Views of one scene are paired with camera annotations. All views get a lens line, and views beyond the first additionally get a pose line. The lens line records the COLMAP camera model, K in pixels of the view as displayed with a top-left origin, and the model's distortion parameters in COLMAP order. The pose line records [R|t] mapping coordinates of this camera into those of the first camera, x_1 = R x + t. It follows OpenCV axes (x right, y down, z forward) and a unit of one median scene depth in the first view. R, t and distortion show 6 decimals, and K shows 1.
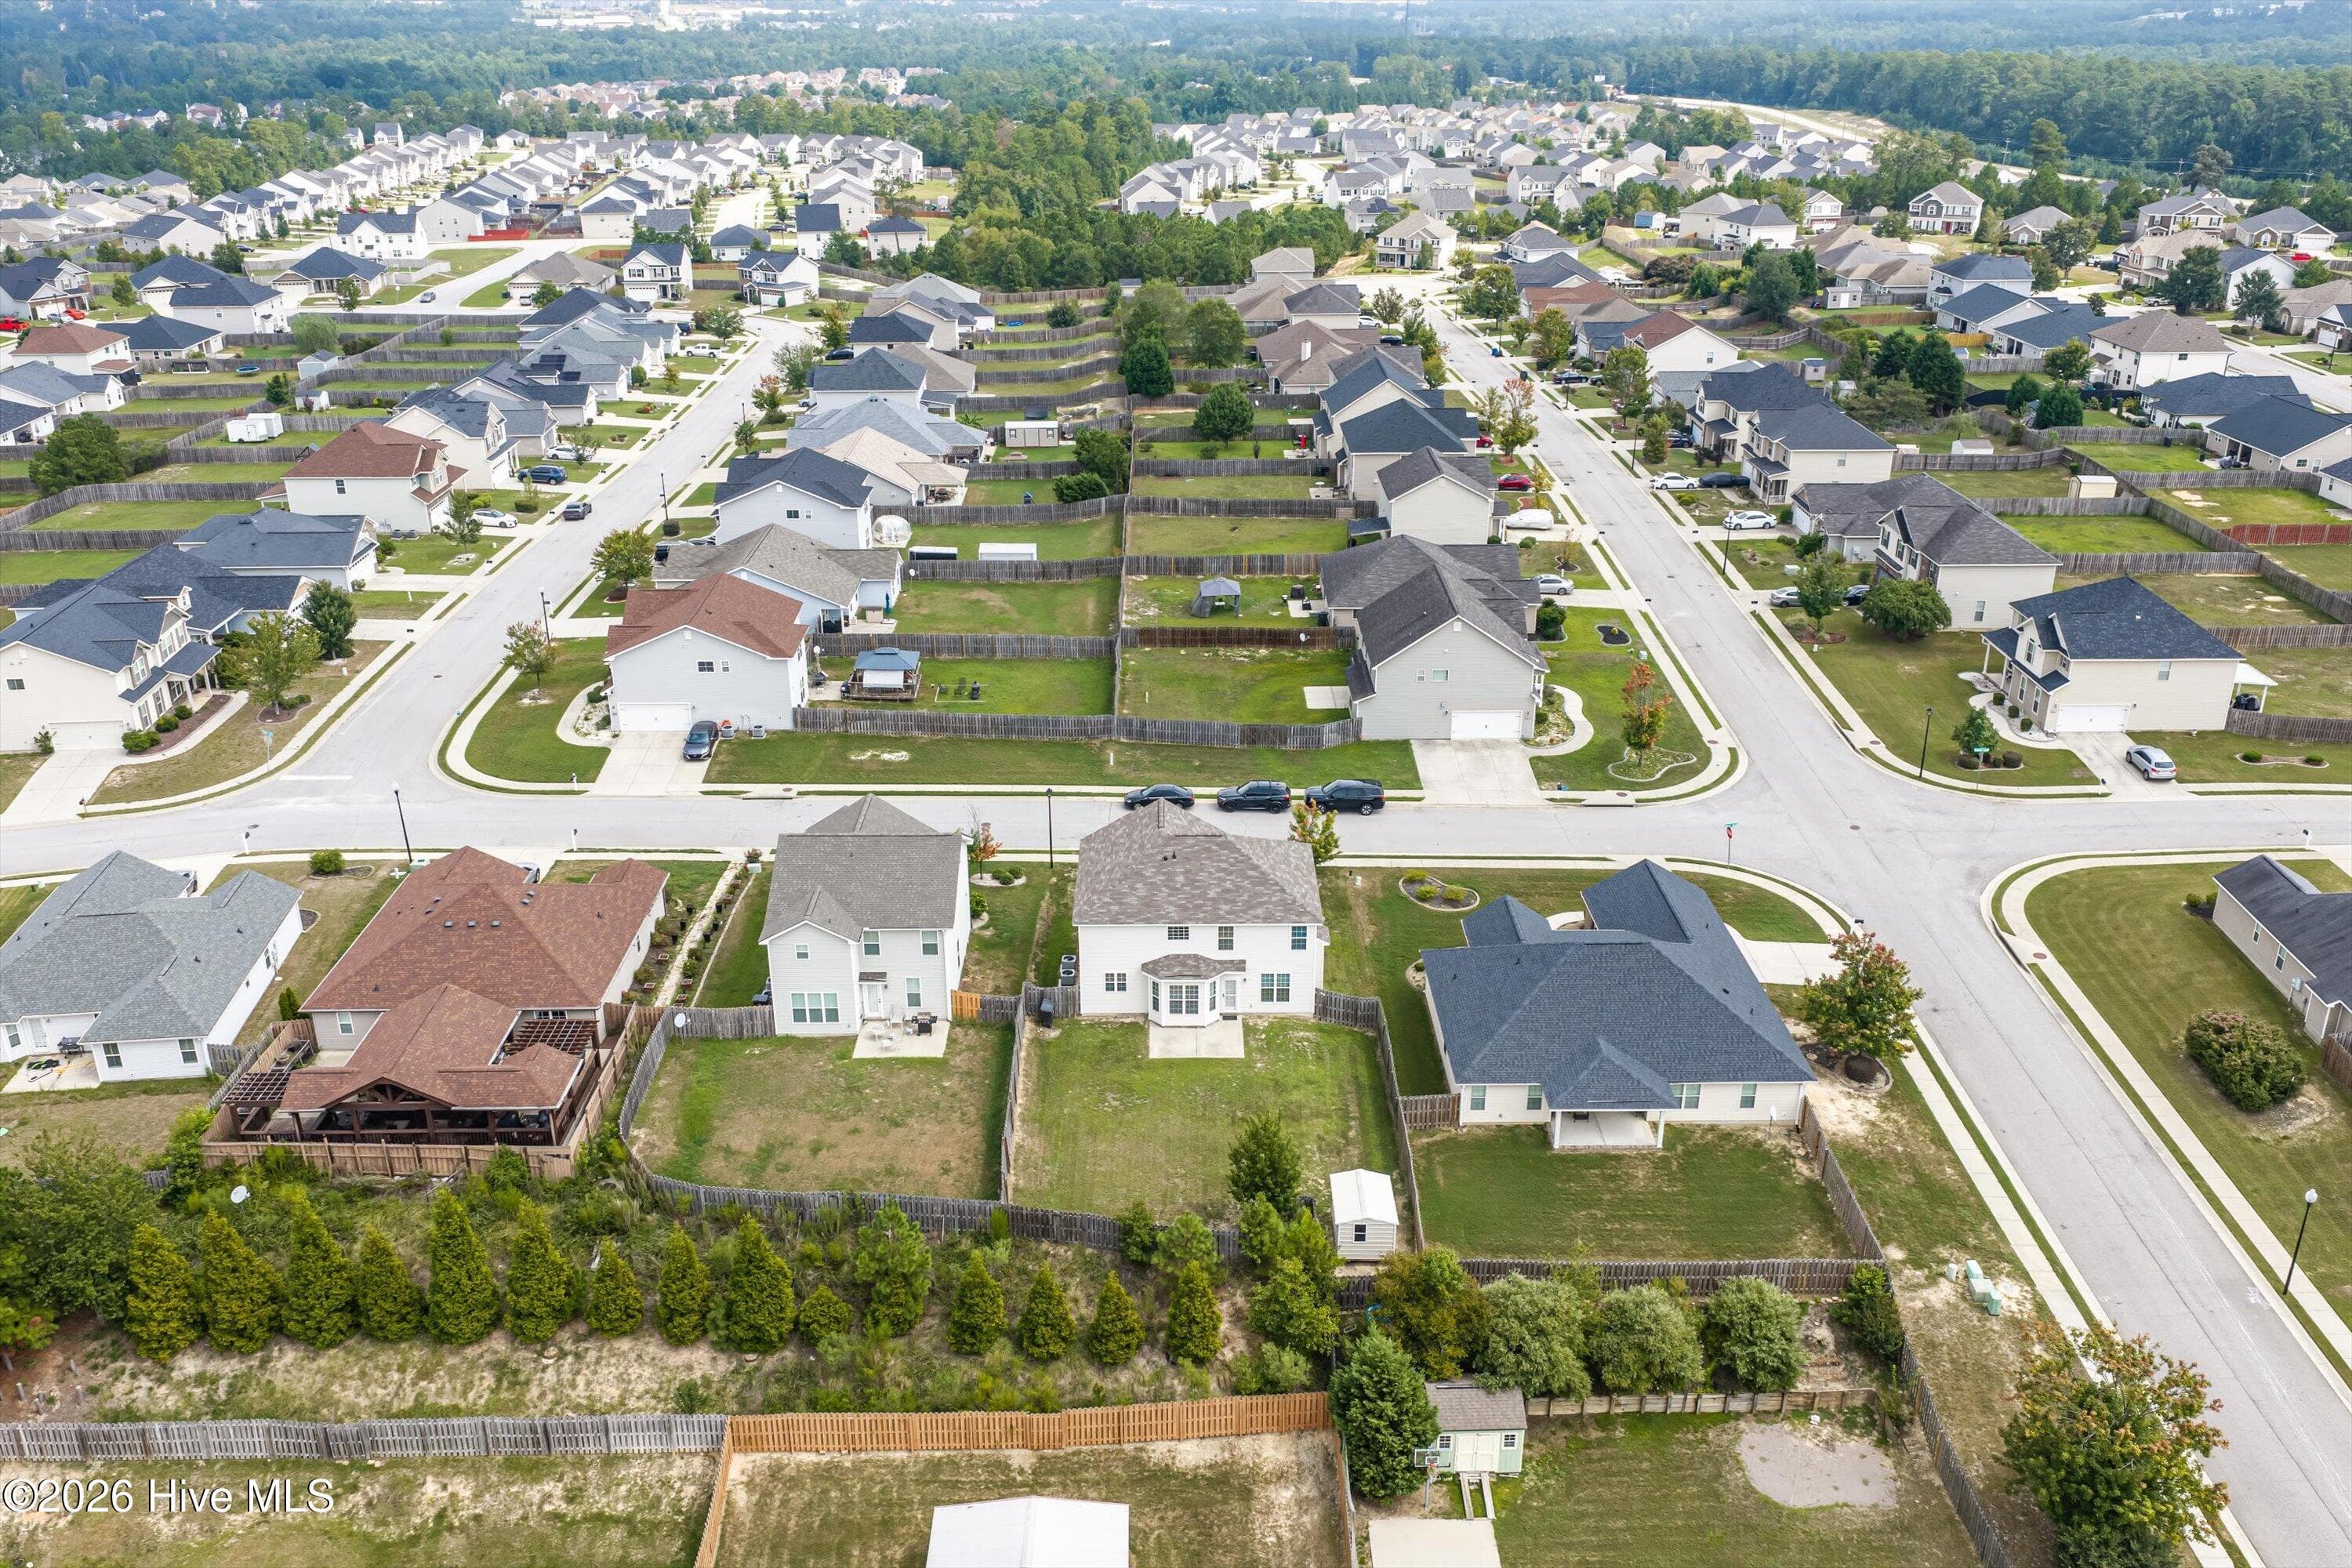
lens RADIAL K [[2018.4, 0, 1180.6], [0, 2018.4, 783.4], [0, 0, 1]] dist [-0.005601, -0.002912]
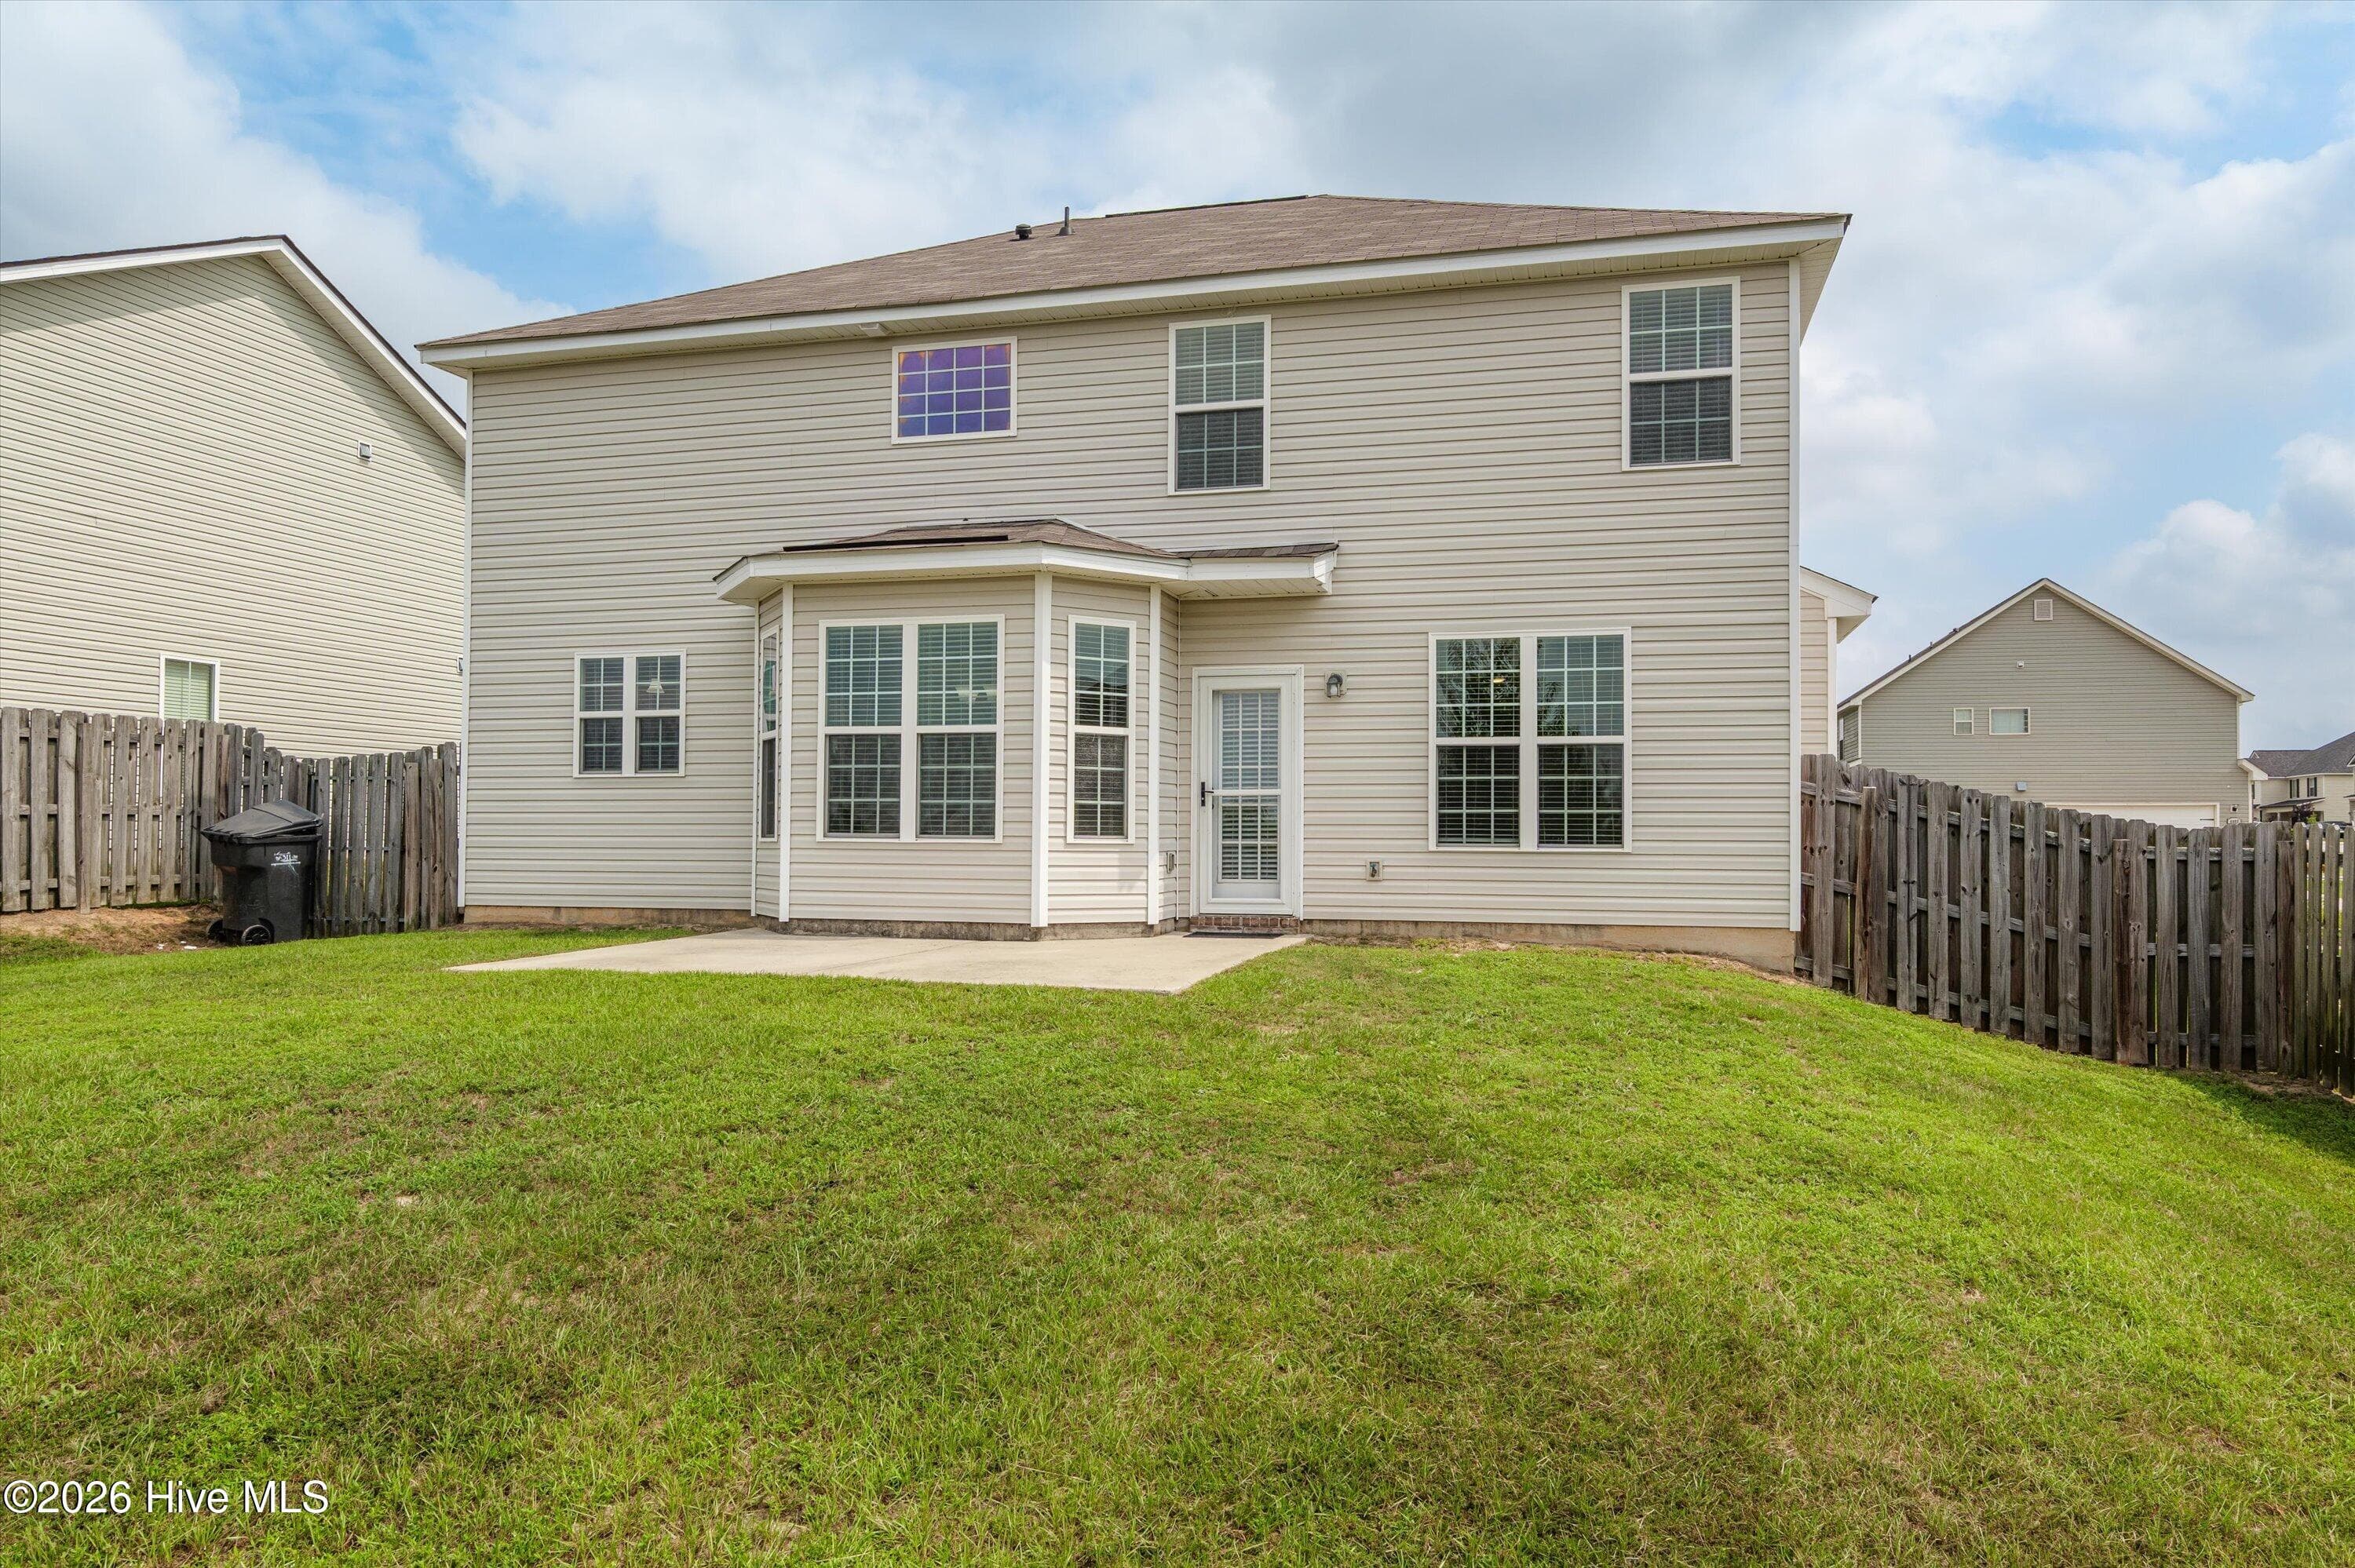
lens RADIAL K [[1460.9, 0, 1269.9], [0, 1460.9, 811.9], [0, 0, 1]] dist [0.002826, 0.000405]
pose [[0.970774, -0.003937, -0.239962, 0.054424], [-0.095972, 0.910070, -0.403191, 0.152702], [0.219969, 0.414437, 0.883094, 0.895442]]
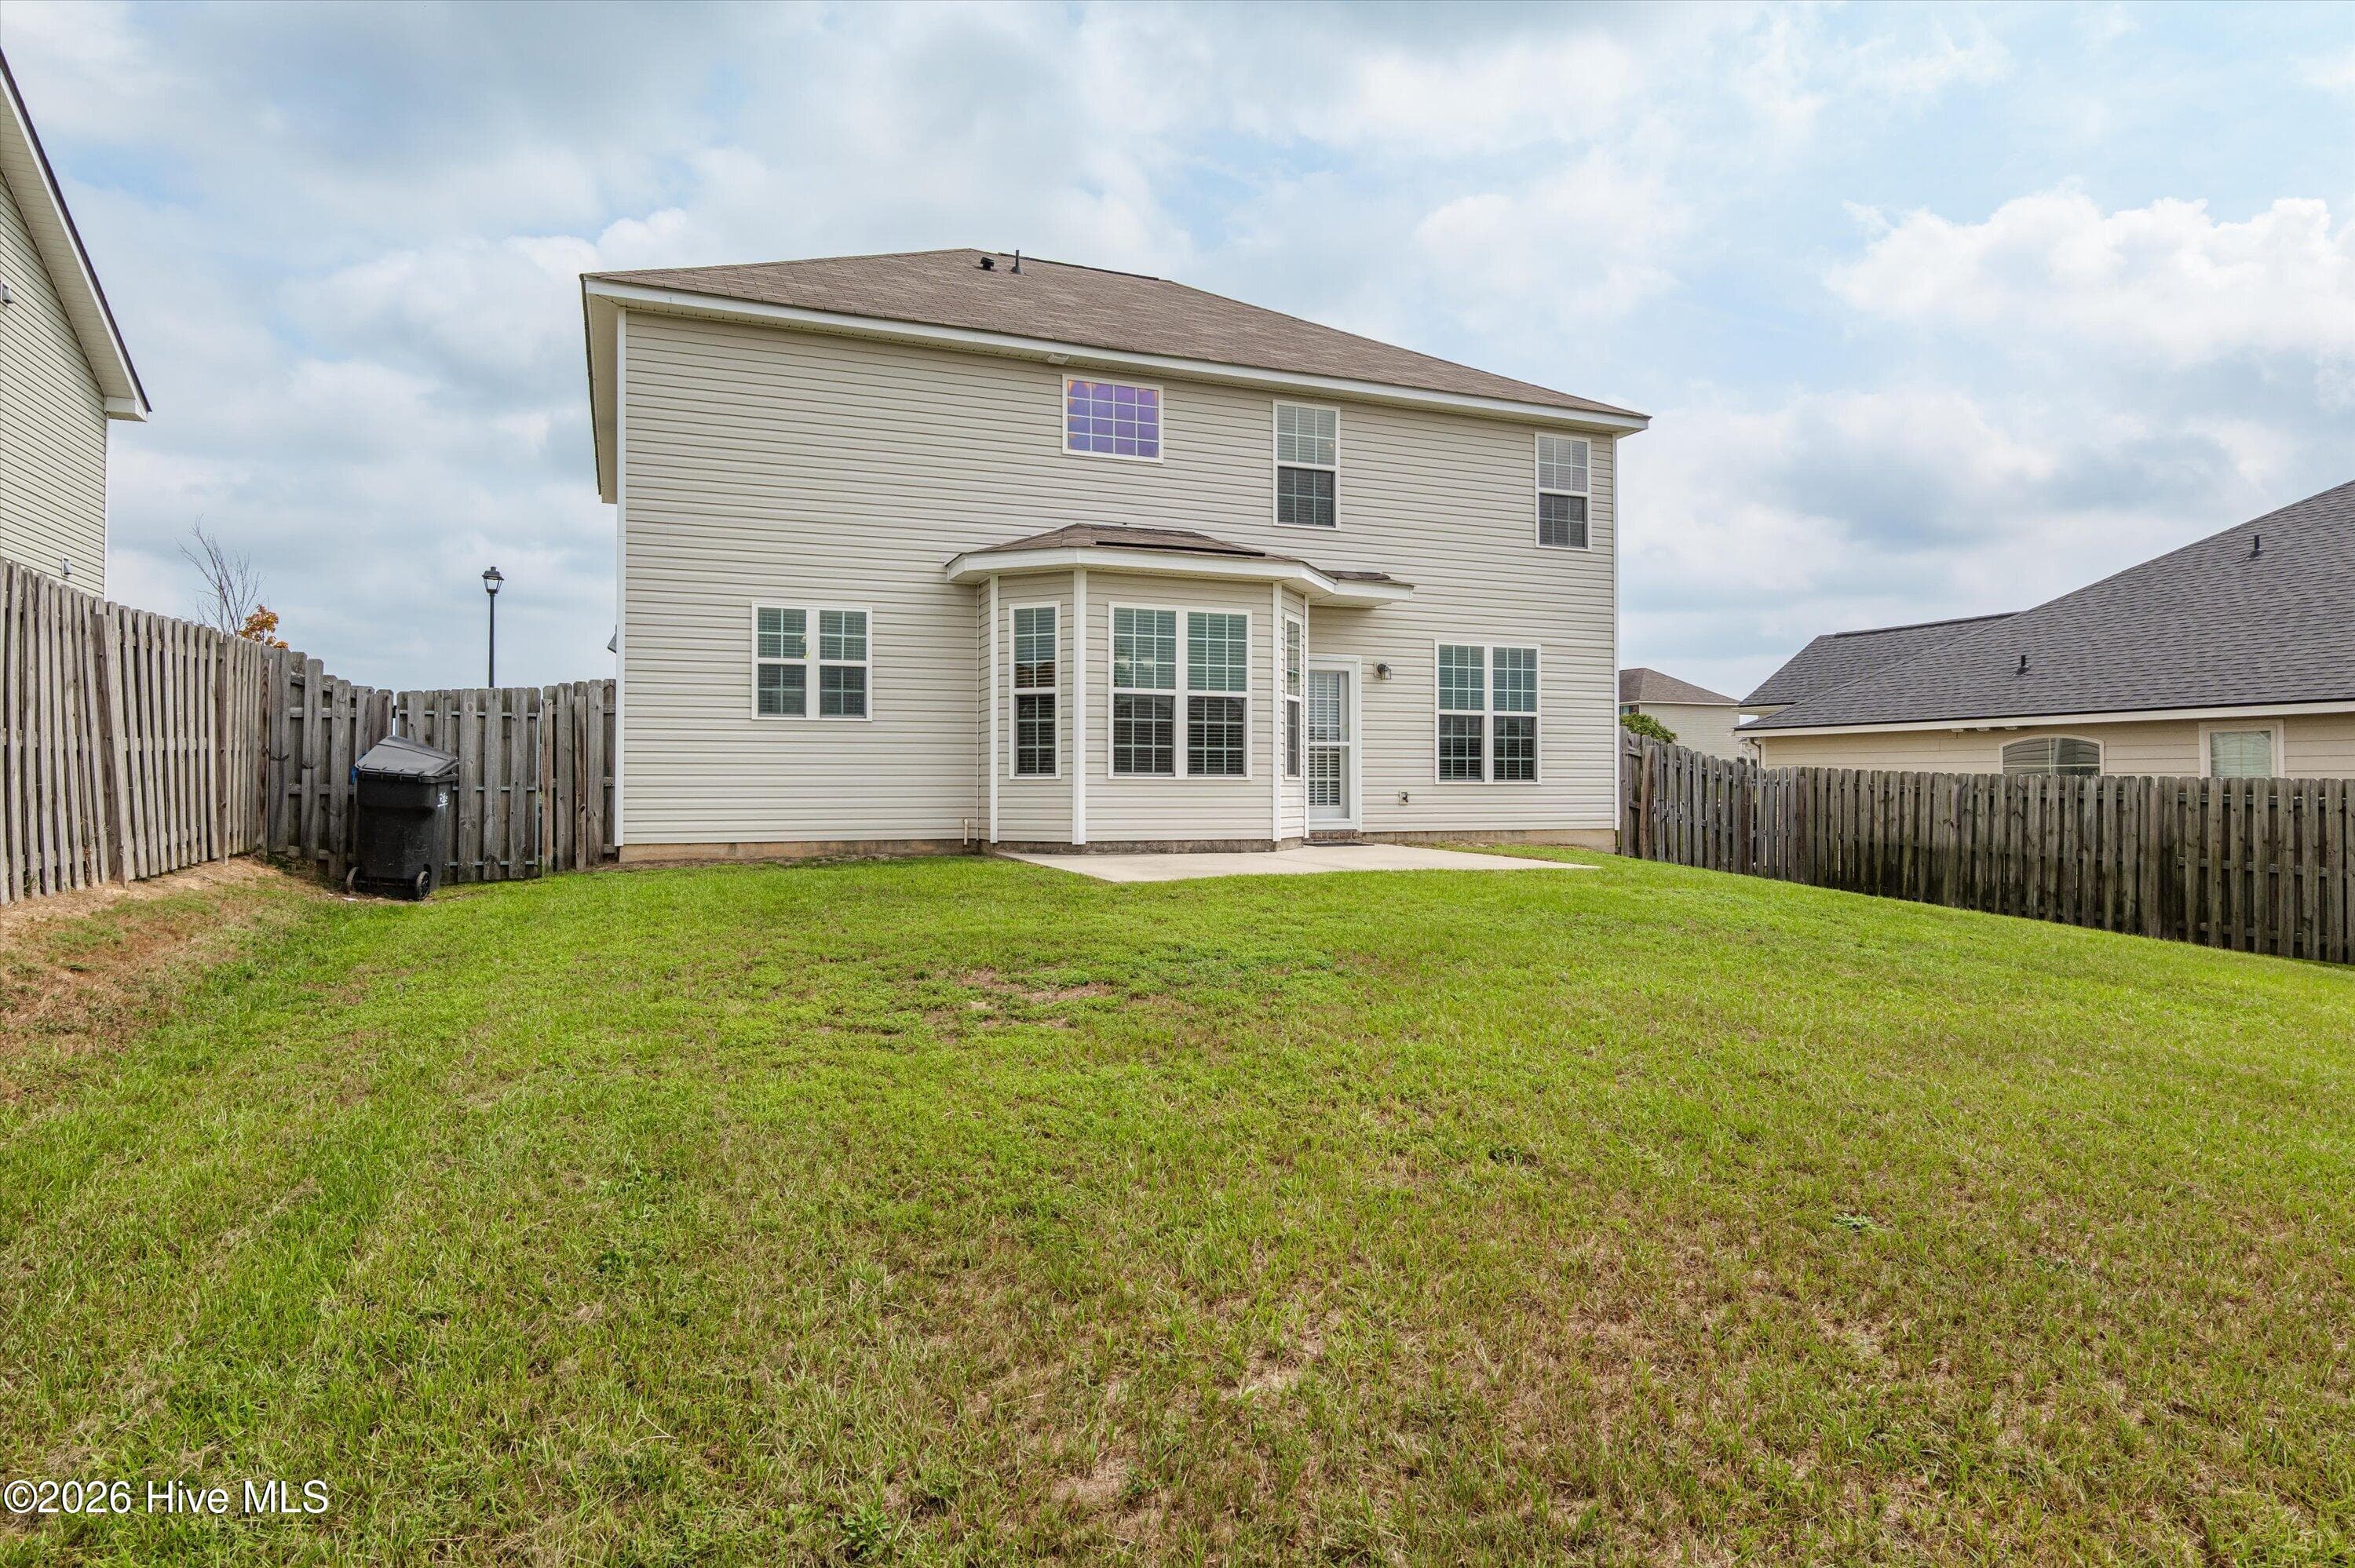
lens RADIAL K [[1340.2, 0, 1196.4], [0, 1340.2, 772.2], [0, 0, 1]] dist [0.006014, -0.008392]
pose [[0.921227, -0.000496, 0.389024, -0.047944], [0.156437, 0.916056, -0.369282, 0.161084], [-0.356185, 0.401050, 0.843973, 0.876001]]
